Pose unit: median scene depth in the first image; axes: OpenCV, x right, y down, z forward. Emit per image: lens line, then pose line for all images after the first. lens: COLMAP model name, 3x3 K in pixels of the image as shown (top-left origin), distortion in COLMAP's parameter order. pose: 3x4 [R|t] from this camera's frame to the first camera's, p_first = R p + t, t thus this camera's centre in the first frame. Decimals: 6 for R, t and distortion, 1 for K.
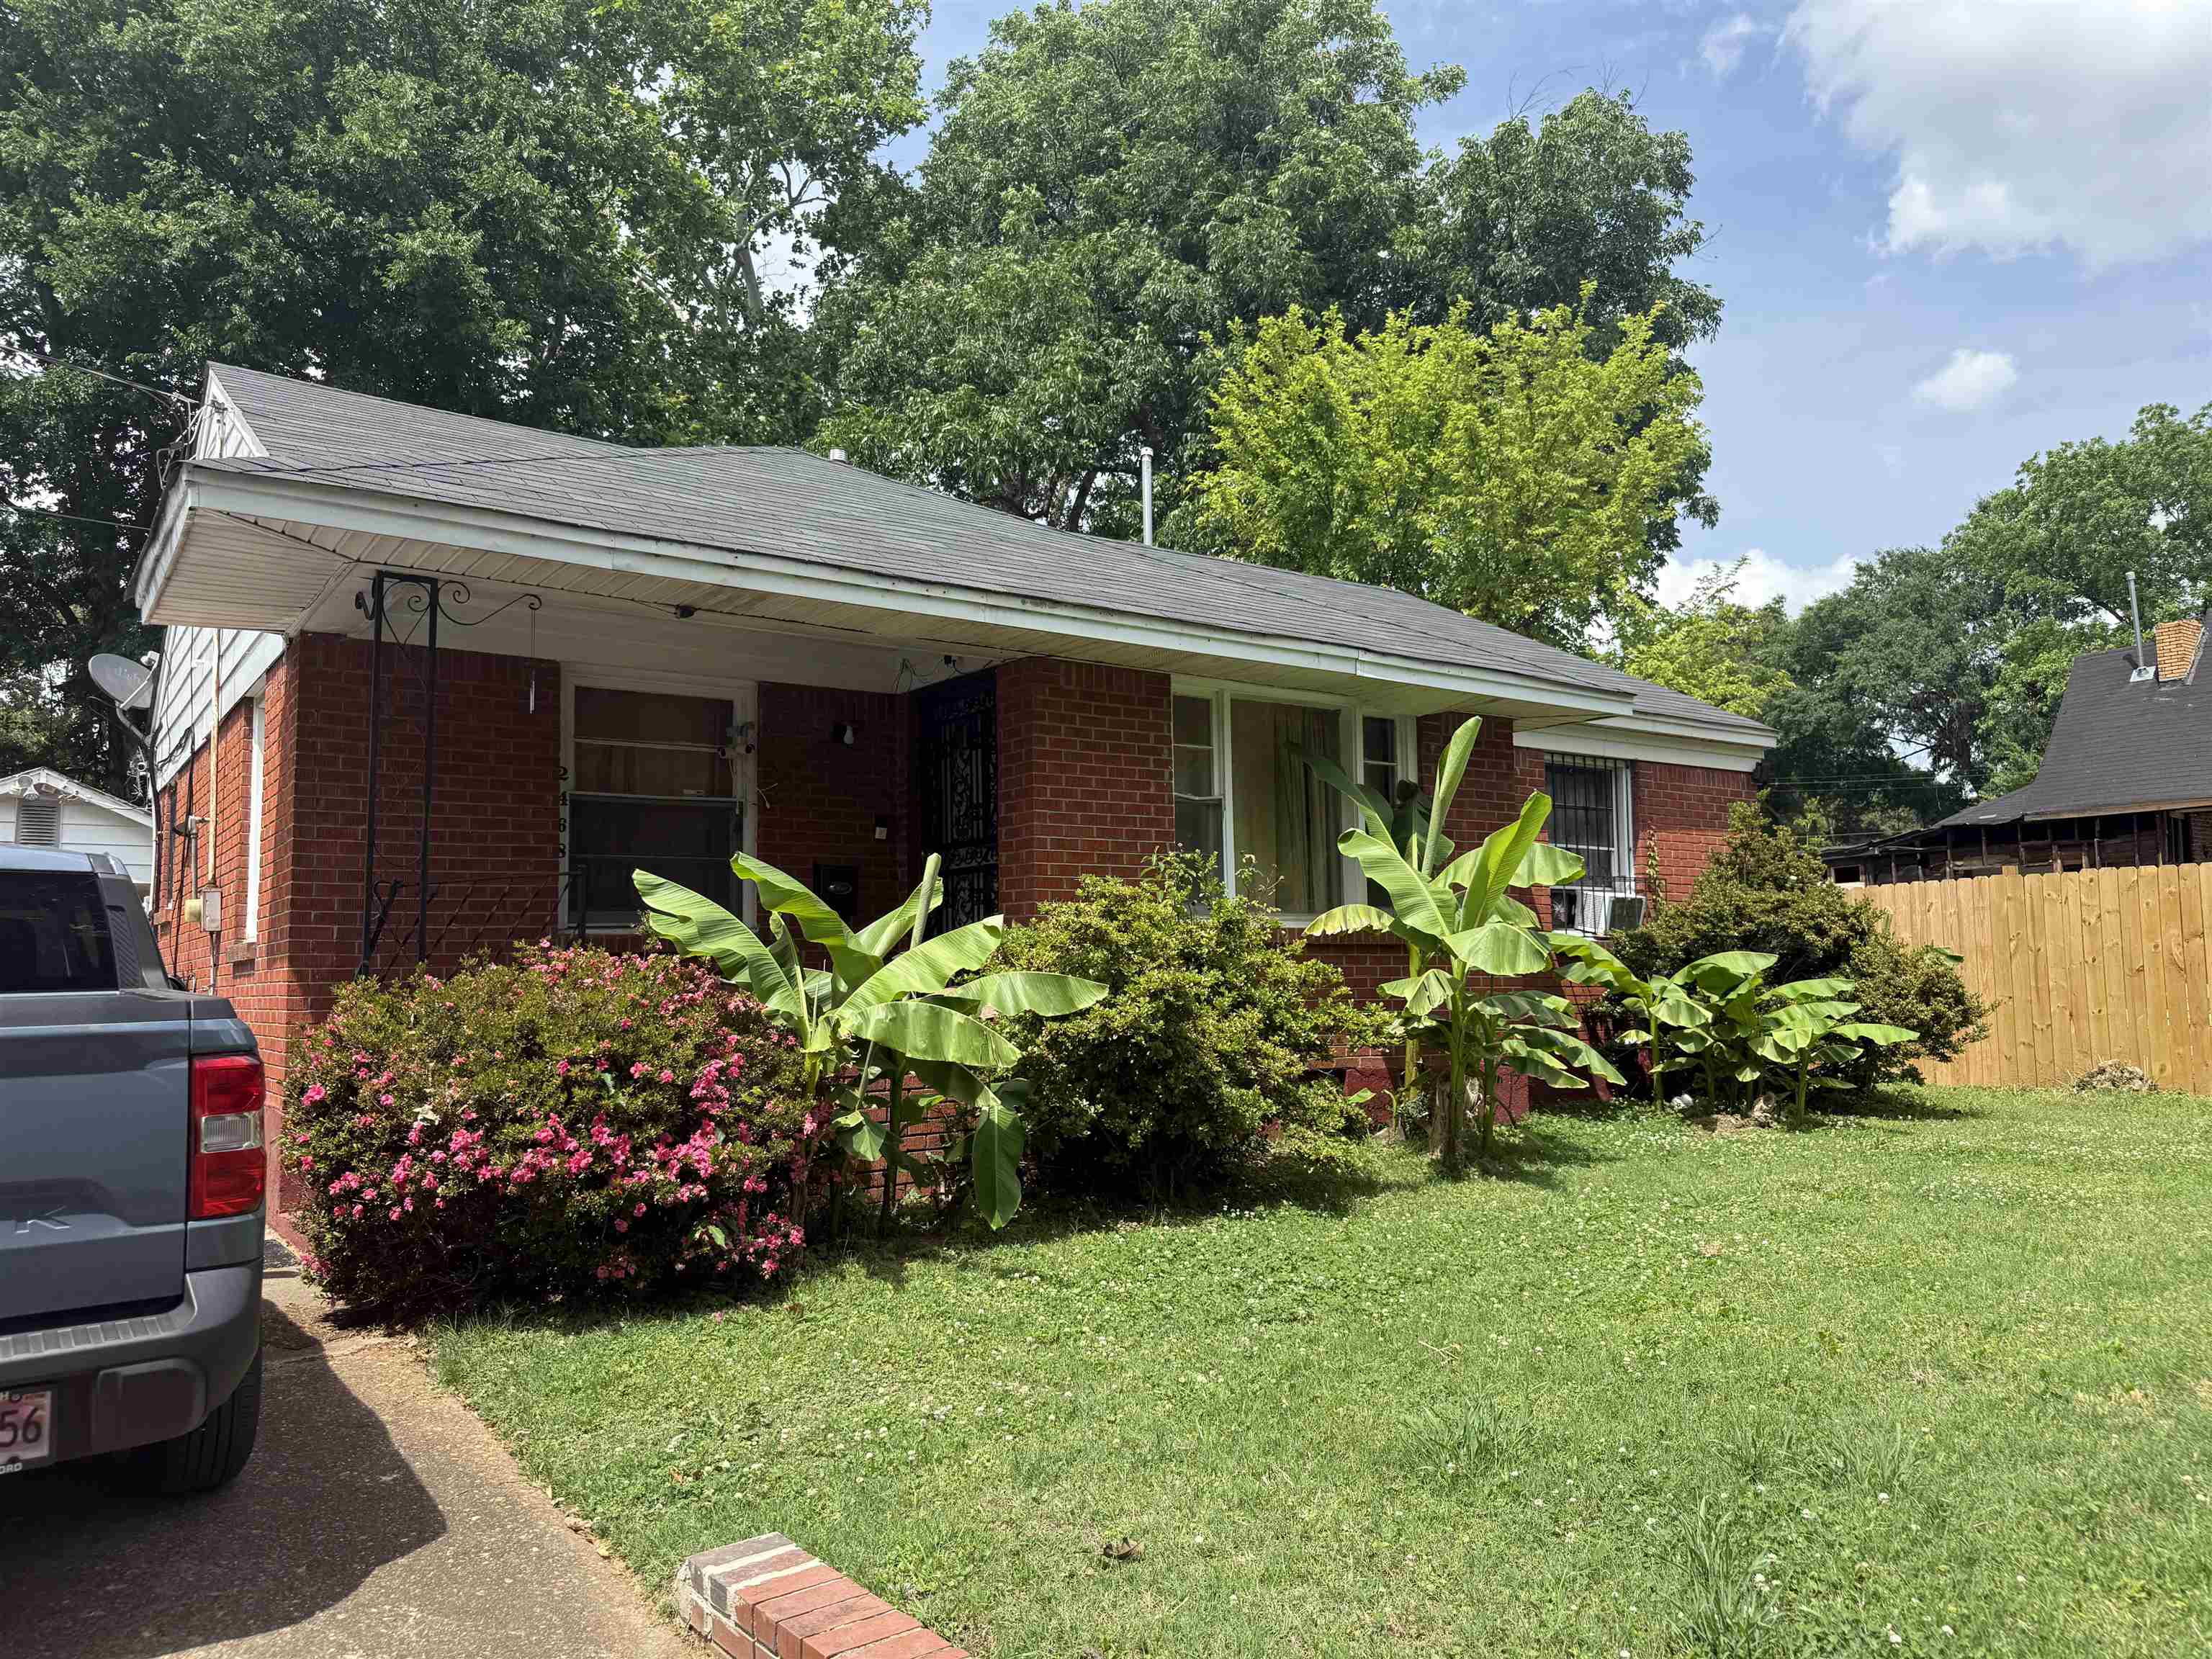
lens RADIAL K [[1553.7, 0, 1102.7], [0, 1553.7, 813.5], [0, 0, 1]] dist [0.038931, -0.052362]
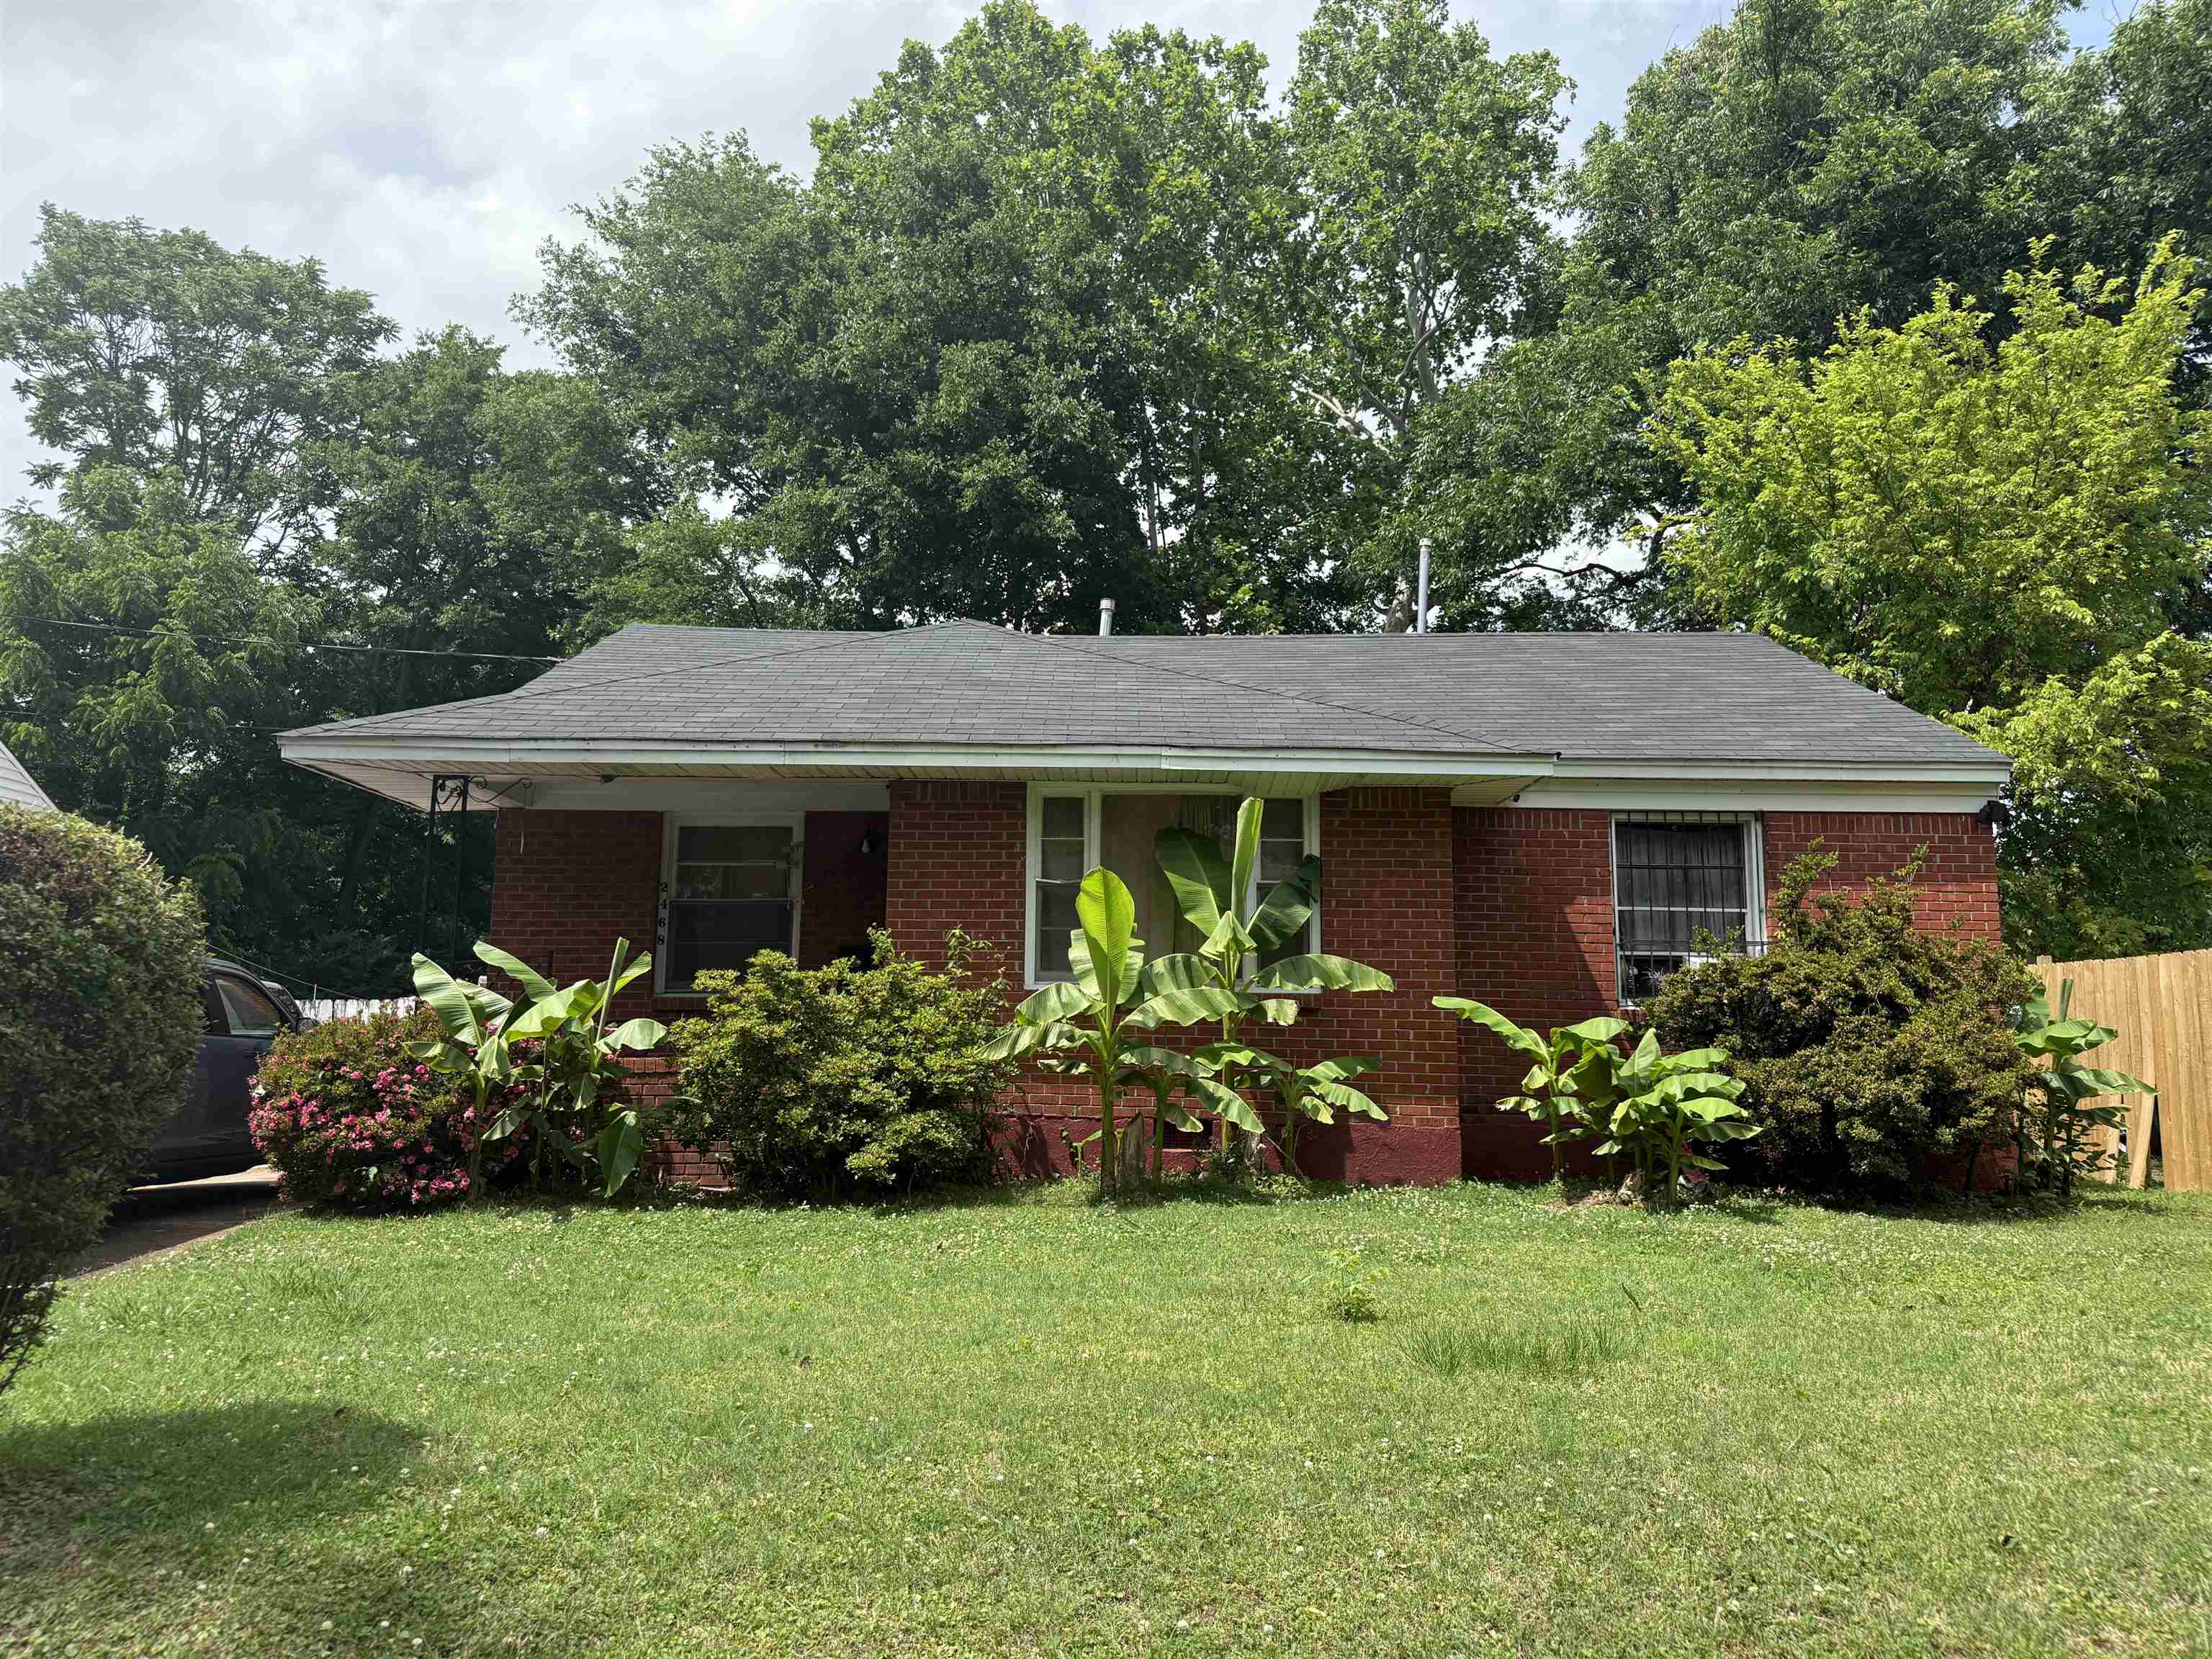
lens RADIAL K [[1553.7, 0, 1124.2], [0, 1553.7, 826.8], [0, 0, 1]] dist [0.038931, -0.052362]
pose [[0.805721, -0.064949, -0.588724, 0.799532], [0.039175, 0.997637, -0.056447, 0.016168], [0.590999, 0.022417, 0.806361, 0.069050]]
